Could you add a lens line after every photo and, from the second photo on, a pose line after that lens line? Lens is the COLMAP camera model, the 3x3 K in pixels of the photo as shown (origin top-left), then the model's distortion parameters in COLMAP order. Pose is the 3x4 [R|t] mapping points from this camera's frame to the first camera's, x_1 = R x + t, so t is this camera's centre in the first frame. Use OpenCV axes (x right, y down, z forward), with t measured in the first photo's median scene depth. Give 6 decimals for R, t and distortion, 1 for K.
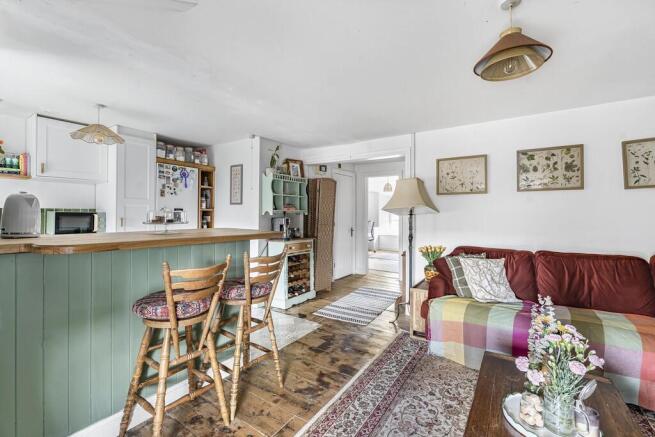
lens RADIAL K [[285.8, 0, 325.1], [0, 285.8, 216.6], [0, 0, 1]] dist [-0.001213, -0.000008]
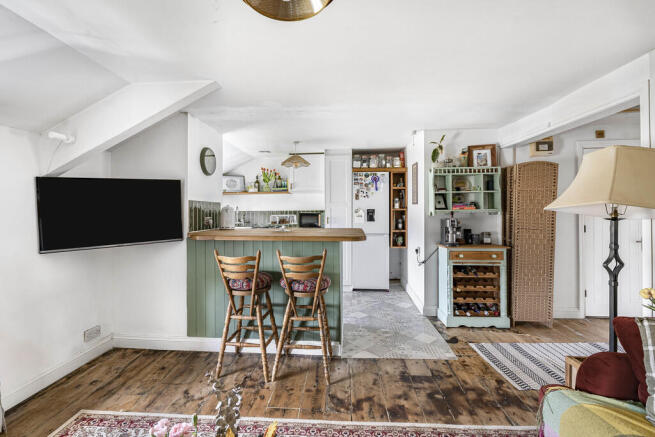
lens RADIAL K [[285.8, 0, 321.3], [0, 285.8, 214.9], [0, 0, 1]] dist [-0.001213, -0.000008]
pose [[0.509193, 0.008624, -0.860609, 0.390563], [0.003264, 0.999923, 0.011951, -0.019454], [0.860646, -0.008895, 0.509126, 0.242756]]
